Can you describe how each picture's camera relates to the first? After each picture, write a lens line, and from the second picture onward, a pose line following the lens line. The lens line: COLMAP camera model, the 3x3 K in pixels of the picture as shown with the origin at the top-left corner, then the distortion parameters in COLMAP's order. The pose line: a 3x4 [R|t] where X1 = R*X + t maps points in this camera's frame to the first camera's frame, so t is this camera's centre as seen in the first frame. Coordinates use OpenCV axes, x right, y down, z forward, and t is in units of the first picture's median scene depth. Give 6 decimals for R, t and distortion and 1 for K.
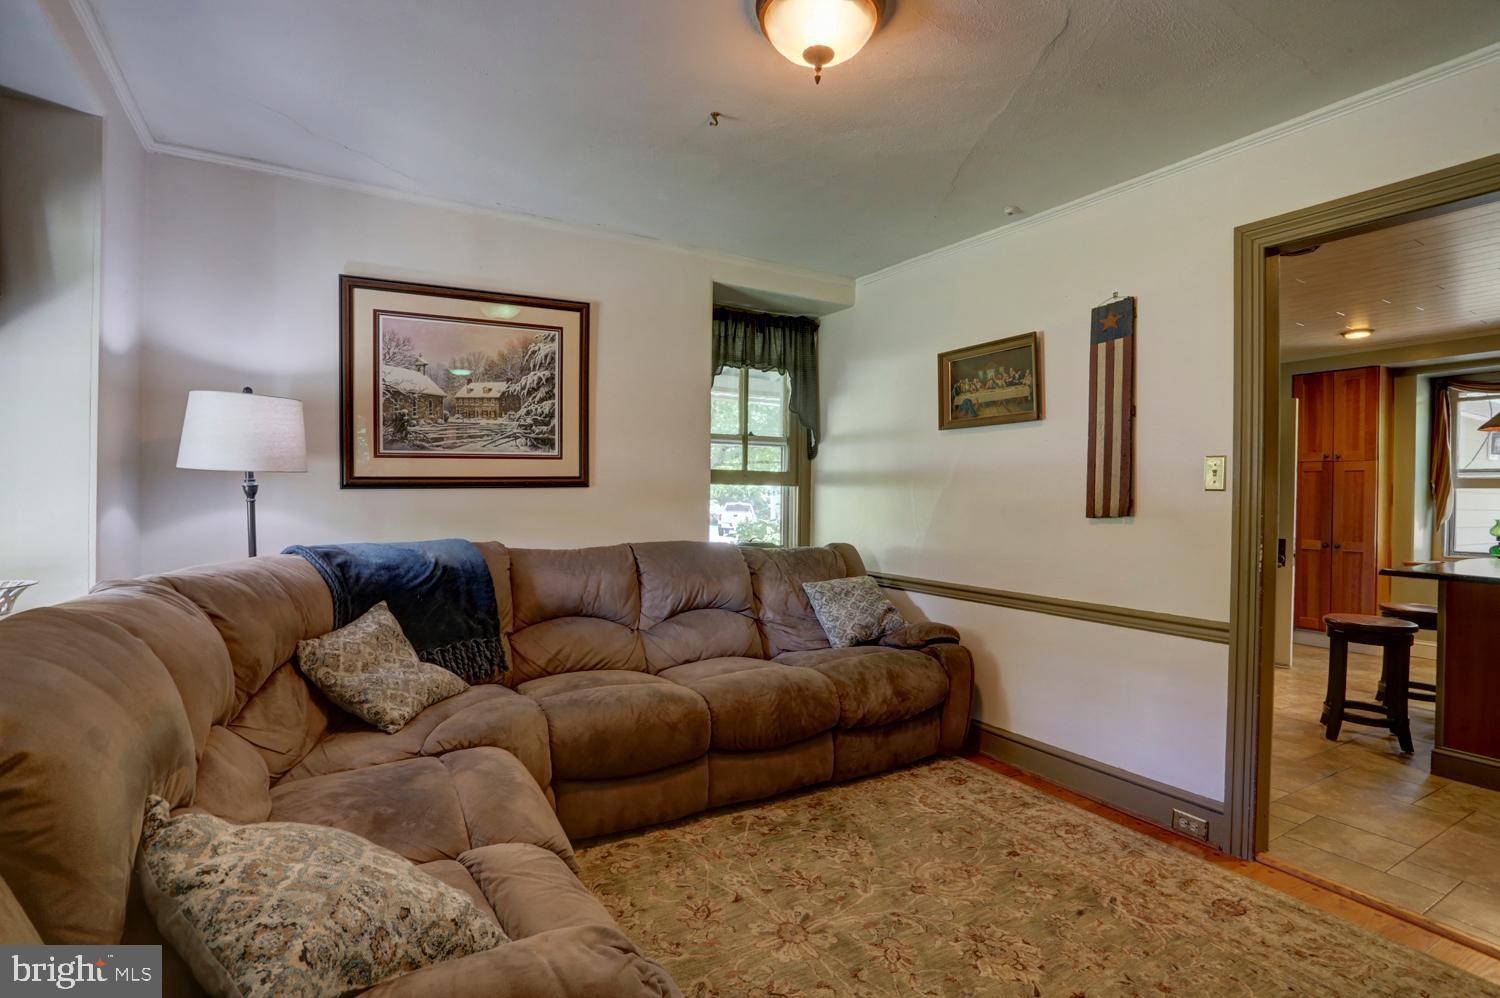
lens RADIAL K [[717.9, 0, 714.7], [0, 717.9, 497.3], [0, 0, 1]] dist [-0.058673, 0.014152]
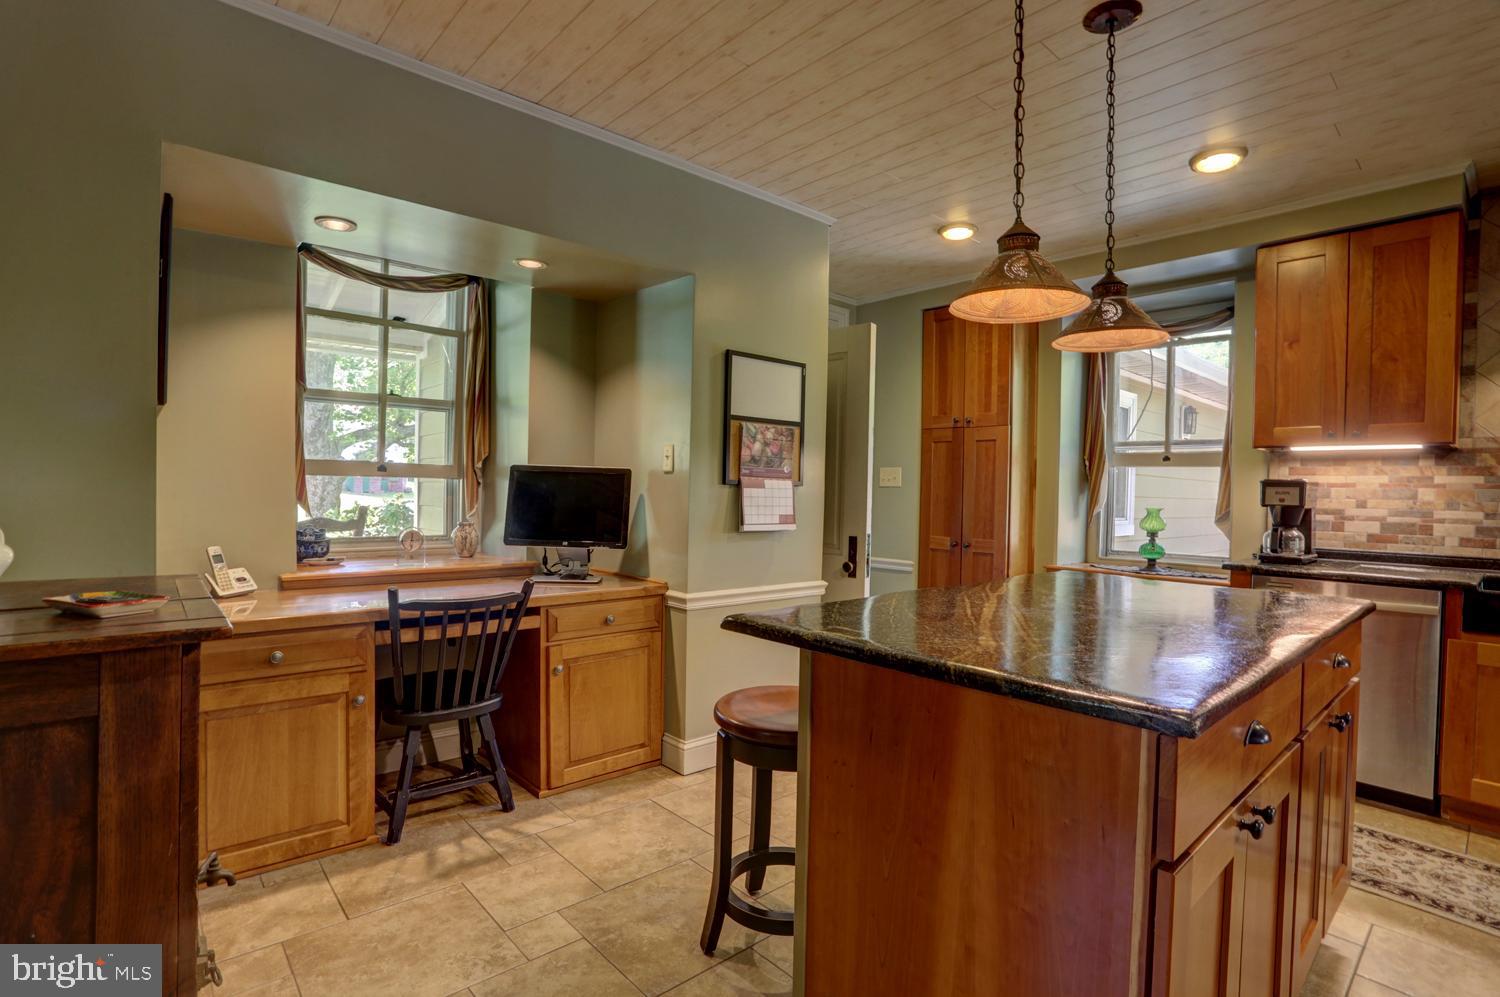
lens RADIAL K [[717.9, 0, 751.1], [0, 717.9, 498.2], [0, 0, 1]] dist [-0.058673, 0.014152]
pose [[0.974271, 0.003311, 0.225356, 0.519953], [-0.006341, 0.999899, 0.012721, 0.014085], [-0.225291, -0.013823, 0.974194, 0.326965]]
